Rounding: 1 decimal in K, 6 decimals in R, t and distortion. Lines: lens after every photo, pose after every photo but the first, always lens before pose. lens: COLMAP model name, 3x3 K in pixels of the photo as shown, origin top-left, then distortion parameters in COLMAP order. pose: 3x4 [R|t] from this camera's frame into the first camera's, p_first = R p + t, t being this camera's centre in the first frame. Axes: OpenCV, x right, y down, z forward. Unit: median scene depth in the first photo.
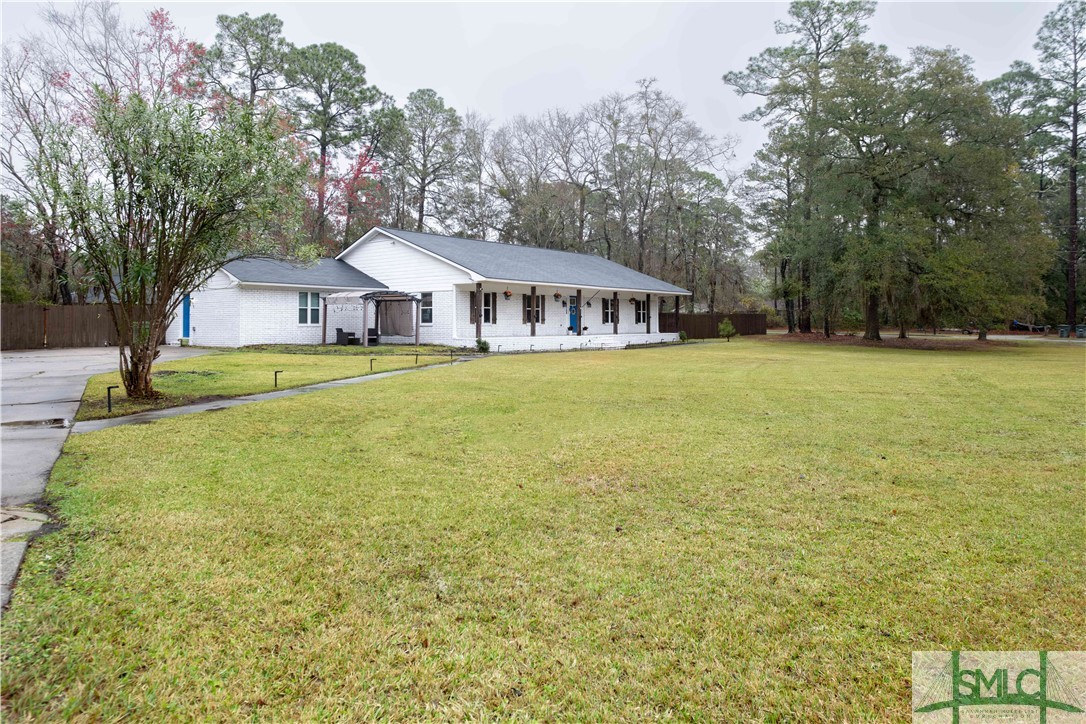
lens RADIAL K [[691.2, 0, 542.0], [0, 691.2, 314.1], [0, 0, 1]] dist [-0.002223, 0.000104]
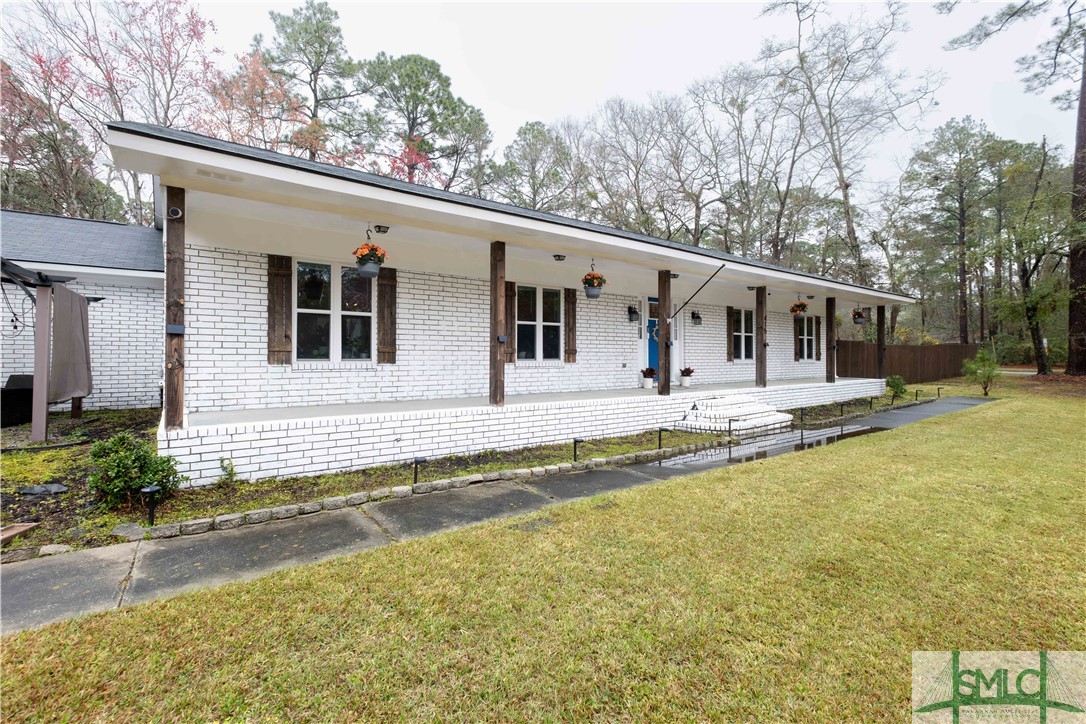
lens RADIAL K [[472.1, 0, 543.0], [0, 472.1, 362.0], [0, 0, 1]] dist [0.001079, -0.000257]
pose [[0.964364, 0.004818, -0.264536, 0.052349], [0.002246, 0.999649, 0.026397, 0.005975], [0.264570, -0.026050, 0.964014, 0.667237]]
